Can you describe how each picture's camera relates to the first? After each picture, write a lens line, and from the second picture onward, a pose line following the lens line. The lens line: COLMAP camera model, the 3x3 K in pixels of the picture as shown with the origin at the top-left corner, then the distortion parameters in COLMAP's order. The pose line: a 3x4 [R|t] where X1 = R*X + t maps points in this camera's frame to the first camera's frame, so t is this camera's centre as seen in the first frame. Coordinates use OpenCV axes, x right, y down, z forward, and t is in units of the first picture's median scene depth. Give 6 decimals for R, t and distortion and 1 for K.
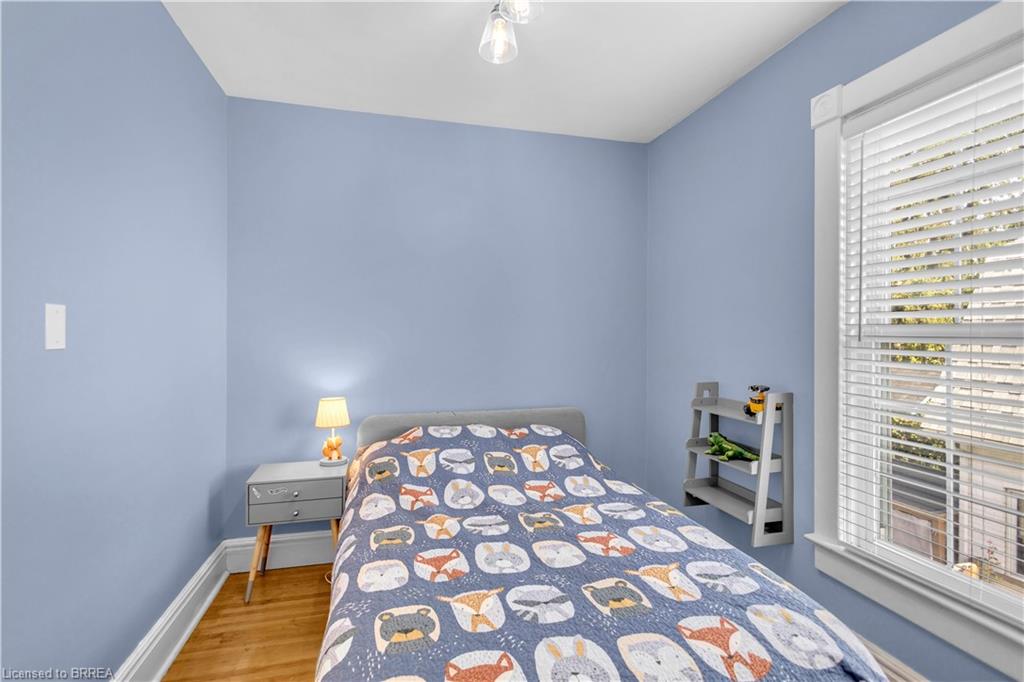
lens RADIAL K [[473.8, 0, 505.0], [0, 473.8, 333.6], [0, 0, 1]] dist [0.012921, -0.002612]
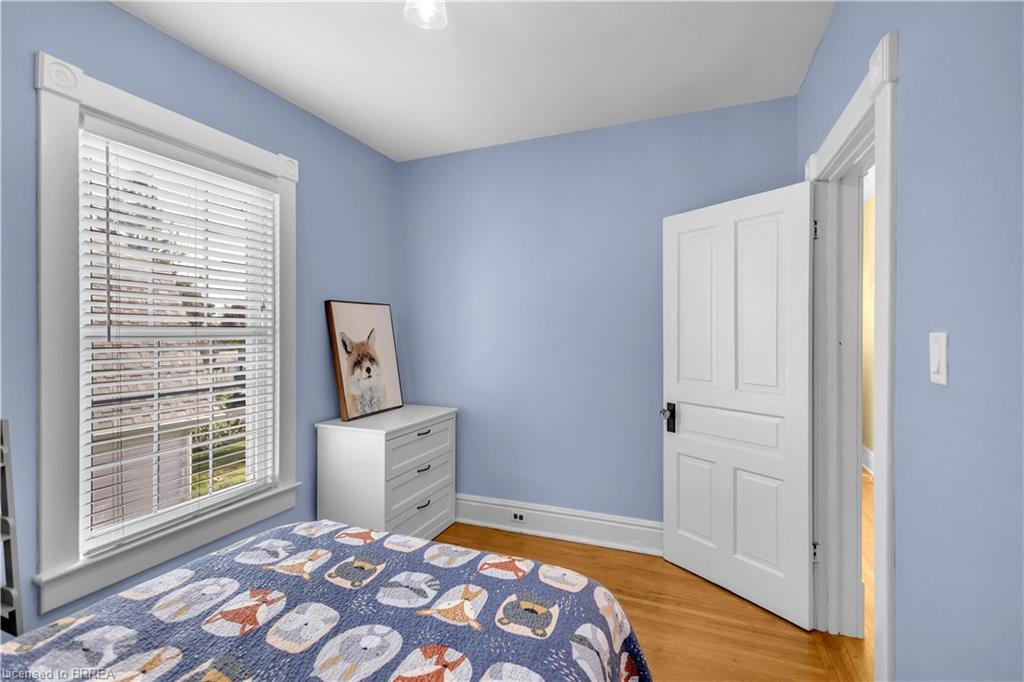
lens RADIAL K [[473.8, 0, 505.5], [0, 473.8, 334.8], [0, 0, 1]] dist [0.012921, -0.002612]
pose [[-0.805229, -0.011413, 0.592853, -0.688570], [-0.001539, 0.999852, 0.017158, -0.020893], [-0.592961, 0.012904, -0.805128, 1.639447]]
